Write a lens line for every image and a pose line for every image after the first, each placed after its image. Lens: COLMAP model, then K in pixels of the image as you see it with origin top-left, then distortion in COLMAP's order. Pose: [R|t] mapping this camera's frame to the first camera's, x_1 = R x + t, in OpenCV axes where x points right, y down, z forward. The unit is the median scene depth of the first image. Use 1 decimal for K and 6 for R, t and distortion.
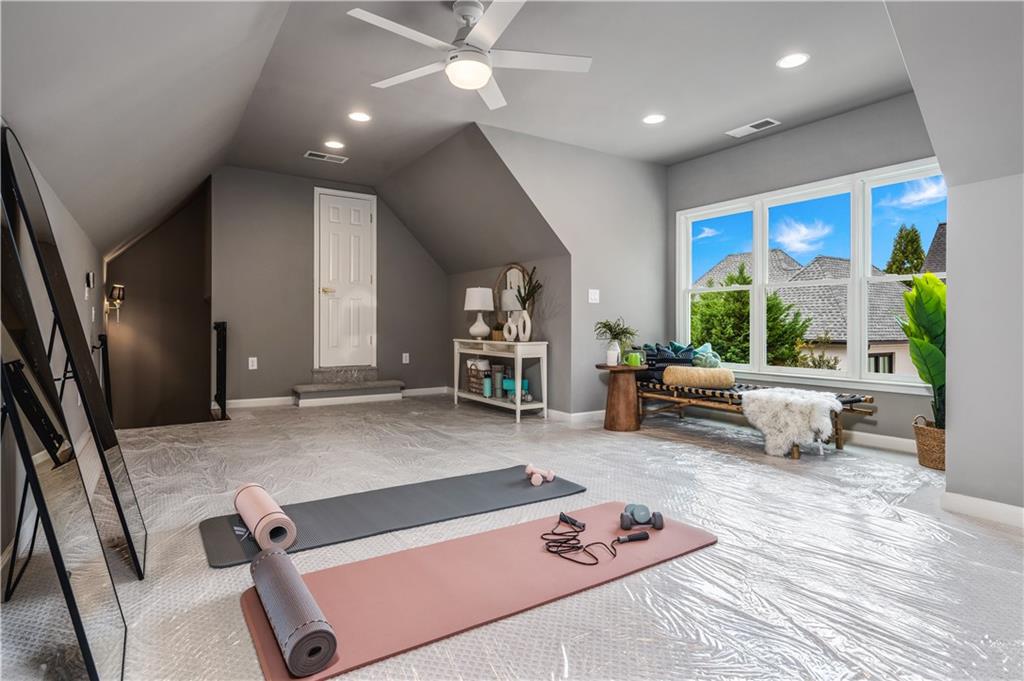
lens RADIAL K [[551.0, 0, 512.5], [0, 551.0, 323.7], [0, 0, 1]] dist [0.000647, 0.000049]
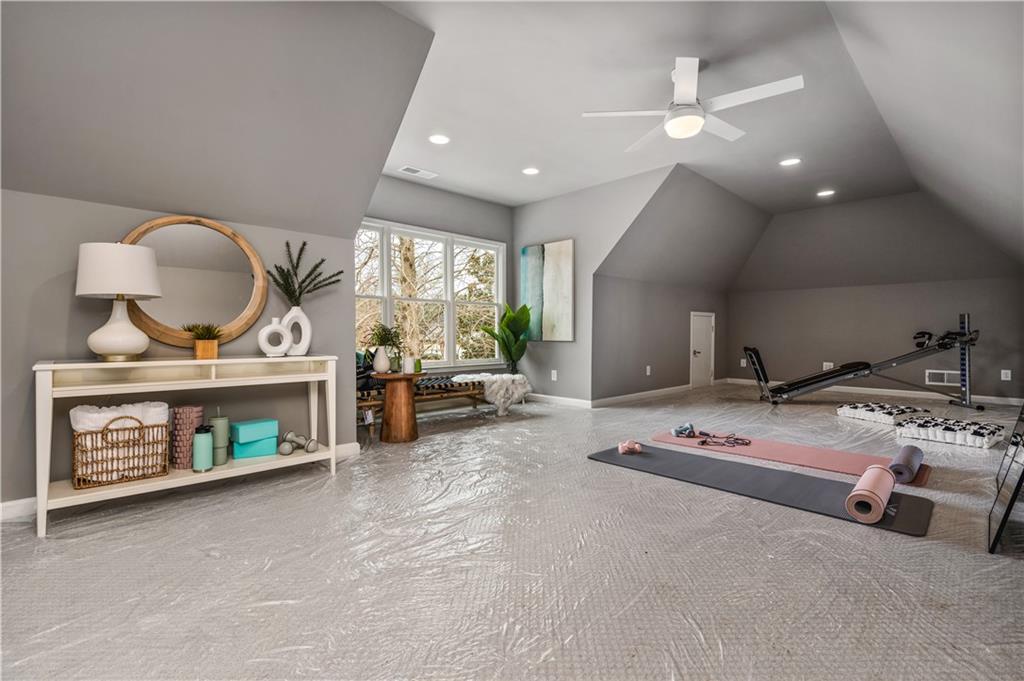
lens RADIAL K [[466.4, 0, 512.0], [0, 466.4, 340.5], [0, 0, 1]] dist [-0.000287, -0.000053]
pose [[-0.198703, -0.014226, 0.979957, -0.499033], [-0.001878, 0.999898, 0.014135, 0.006269], [-0.980058, 0.000968, -0.198709, 0.766496]]
